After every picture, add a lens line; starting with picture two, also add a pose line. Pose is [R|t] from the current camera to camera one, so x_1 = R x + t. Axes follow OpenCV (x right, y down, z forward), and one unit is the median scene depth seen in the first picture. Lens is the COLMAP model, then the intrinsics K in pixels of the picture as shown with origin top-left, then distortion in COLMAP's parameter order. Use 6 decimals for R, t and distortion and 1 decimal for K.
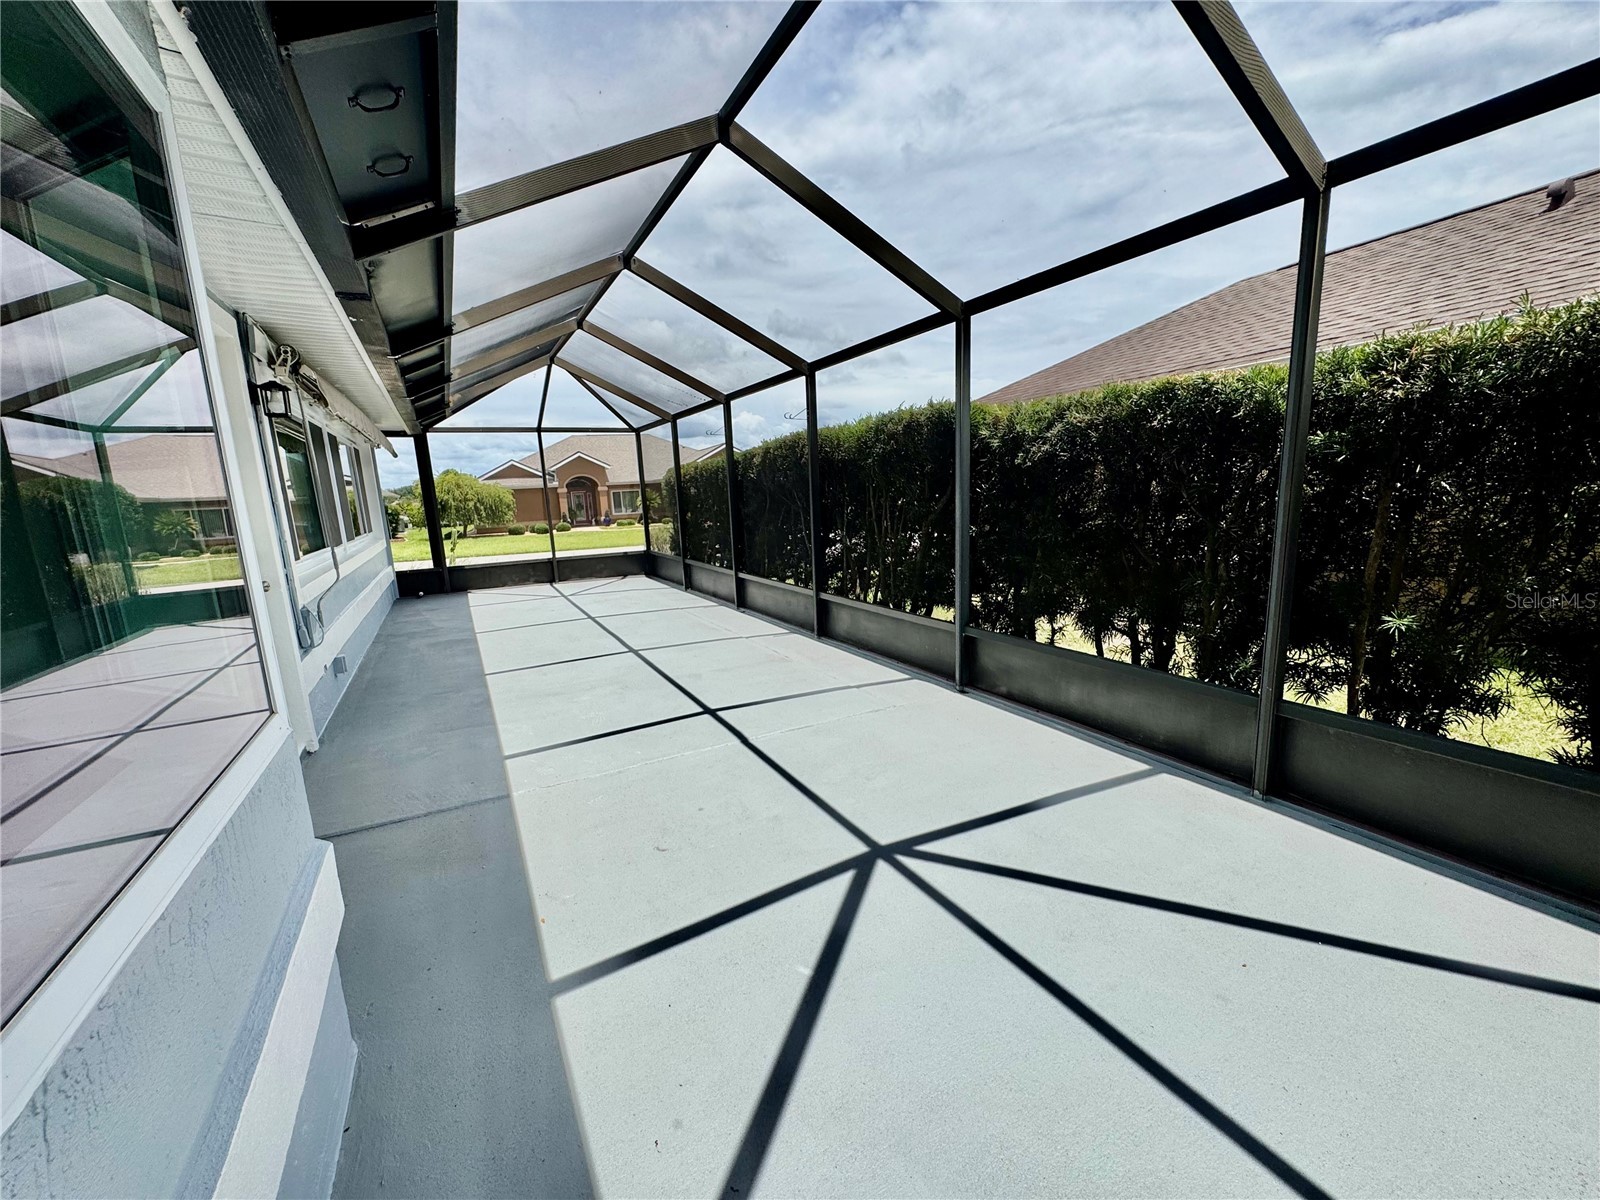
lens RADIAL K [[638.6, 0, 798.8], [0, 638.6, 600.4], [0, 0, 1]] dist [-0.000592, -0.000094]
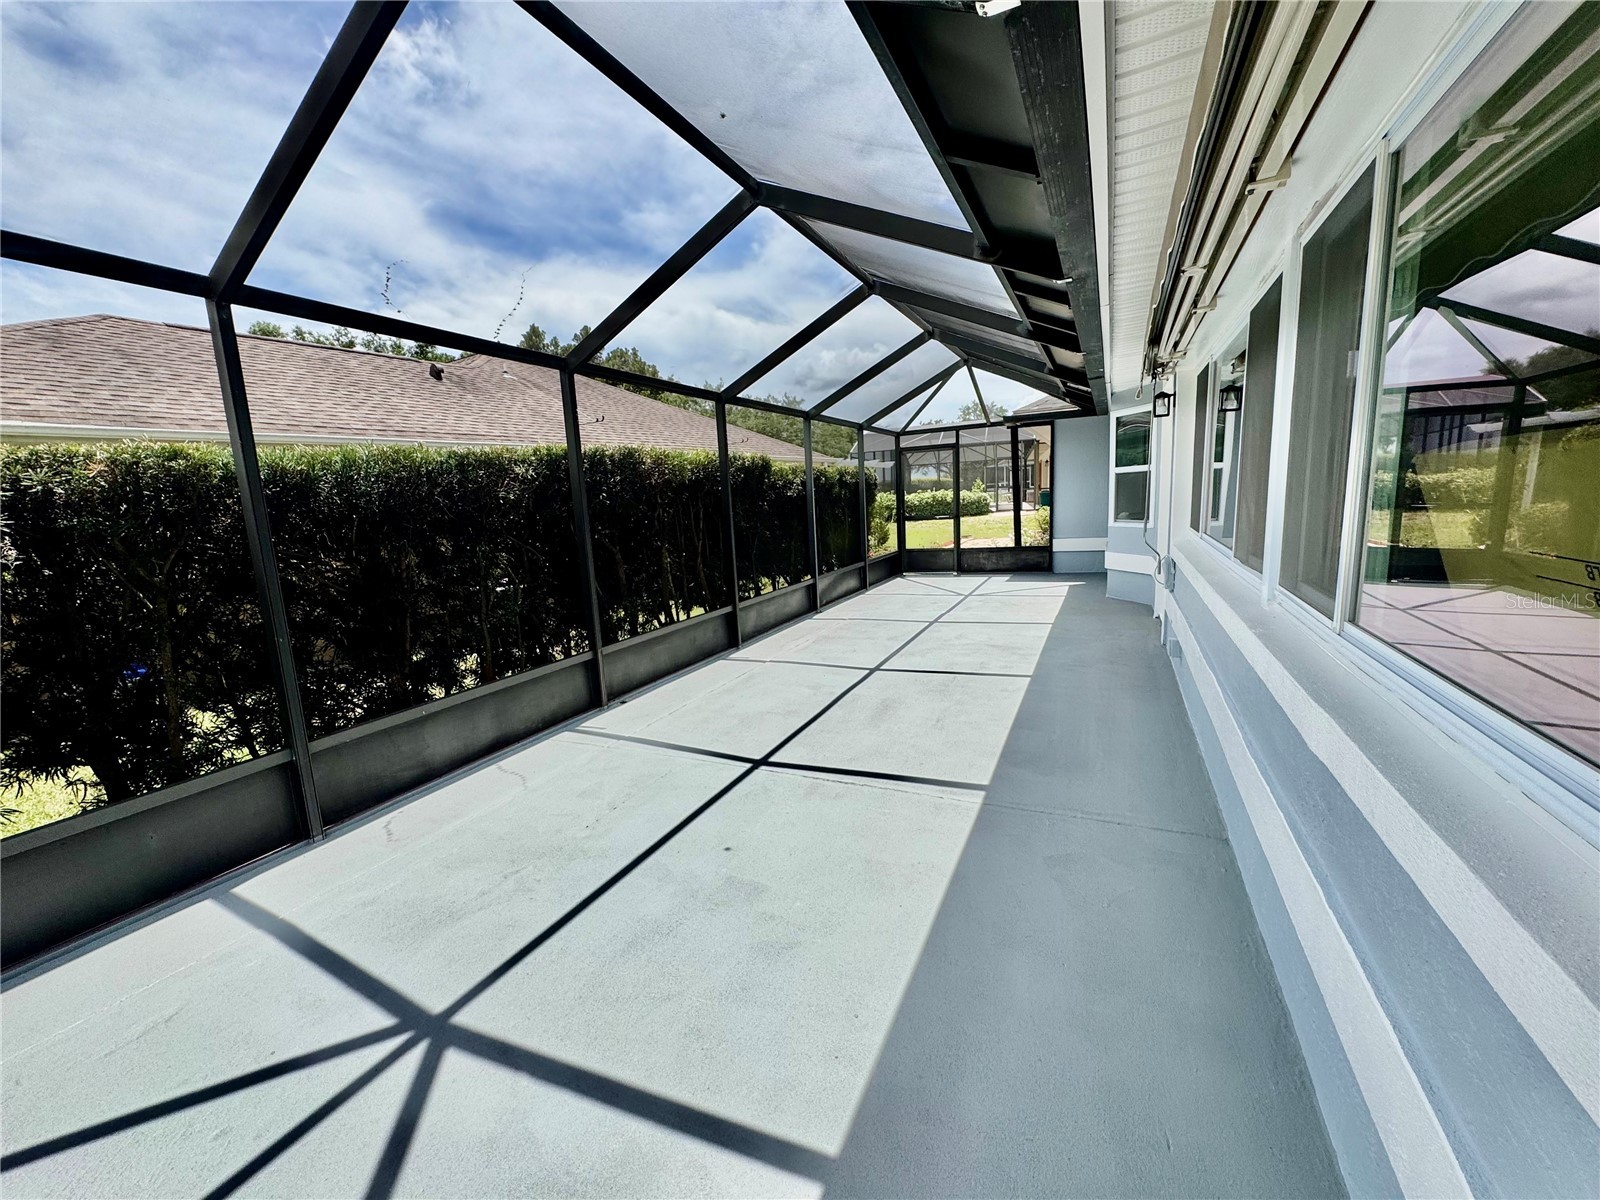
lens RADIAL K [[638.6, 0, 798.8], [0, 638.6, 600.4], [0, 0, 1]] dist [-0.000592, -0.000094]
pose [[-0.577813, -0.085158, 0.811714, -0.685634], [0.190210, 0.953106, 0.235391, -0.192262], [-0.793695, 0.290408, -0.534519, 1.142773]]
